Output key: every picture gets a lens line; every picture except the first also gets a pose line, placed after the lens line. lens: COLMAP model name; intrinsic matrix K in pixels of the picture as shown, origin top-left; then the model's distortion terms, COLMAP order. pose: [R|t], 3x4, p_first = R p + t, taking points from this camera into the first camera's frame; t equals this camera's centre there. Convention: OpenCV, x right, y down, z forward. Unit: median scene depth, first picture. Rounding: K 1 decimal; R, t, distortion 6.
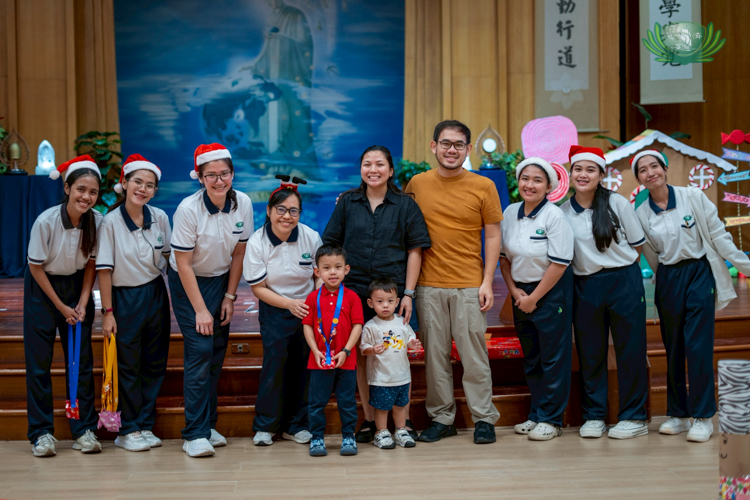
lens RADIAL K [[1039.2, 0, 375.0], [0, 1039.2, 250.0], [0, 0, 1]] dist [-0.012665, -0.050748]
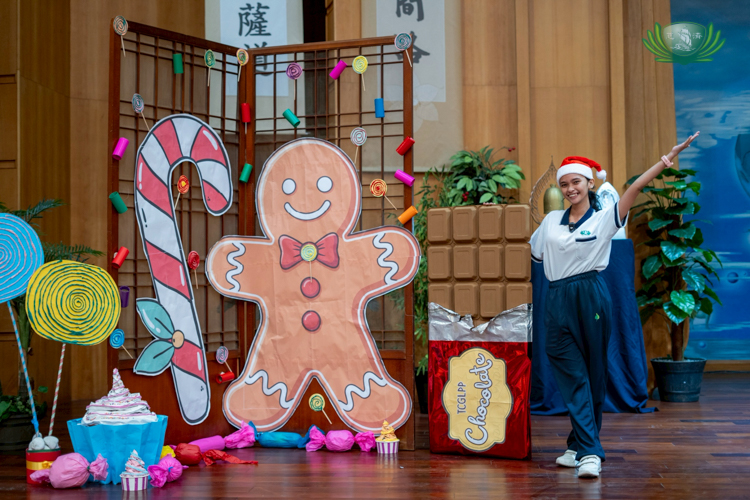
lens RADIAL K [[1039.2, 0, 375.0], [0, 1039.2, 250.0], [0, 0, 1]] dist [-0.012665, -0.050748]
pose [[0.987561, -0.002388, -0.157218, -0.333831], [-0.008233, 0.997728, -0.066870, -0.024316], [0.157020, 0.067333, 0.985297, 0.365718]]
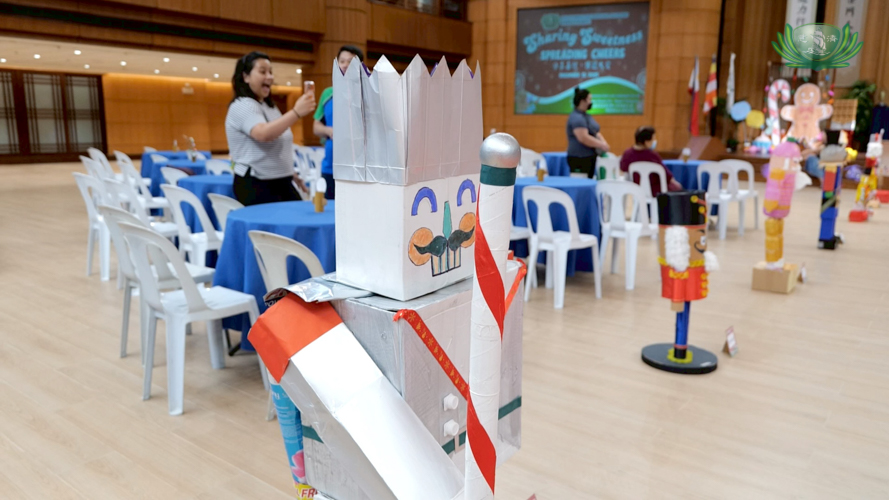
lens RADIAL K [[662.2, 0, 444.5], [0, 662.2, 250.0], [0, 0, 1]] dist [-0.005961, -0.004157]
pose [[0.741213, 0.142503, -0.655970, -0.068494], [-0.045564, 0.985634, 0.162634, 0.039942], [0.669722, -0.090658, 0.737058, -0.656589]]
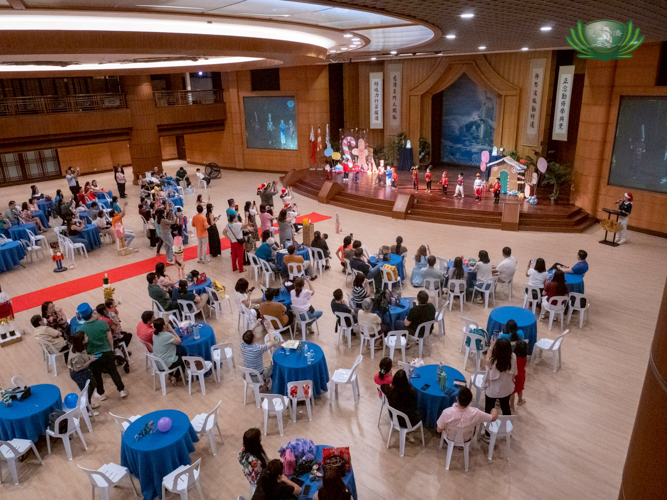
lens RADIAL K [[482.5, 0, 333.5], [0, 482.5, 250.0], [0, 0, 1]] dist [0.004367, 0.000929]
pose [[0.652769, 0.244556, -0.716998, 1.028521], [-0.018306, 0.951276, 0.307798, -0.273678], [0.757336, -0.187795, 0.625440, -0.625058]]
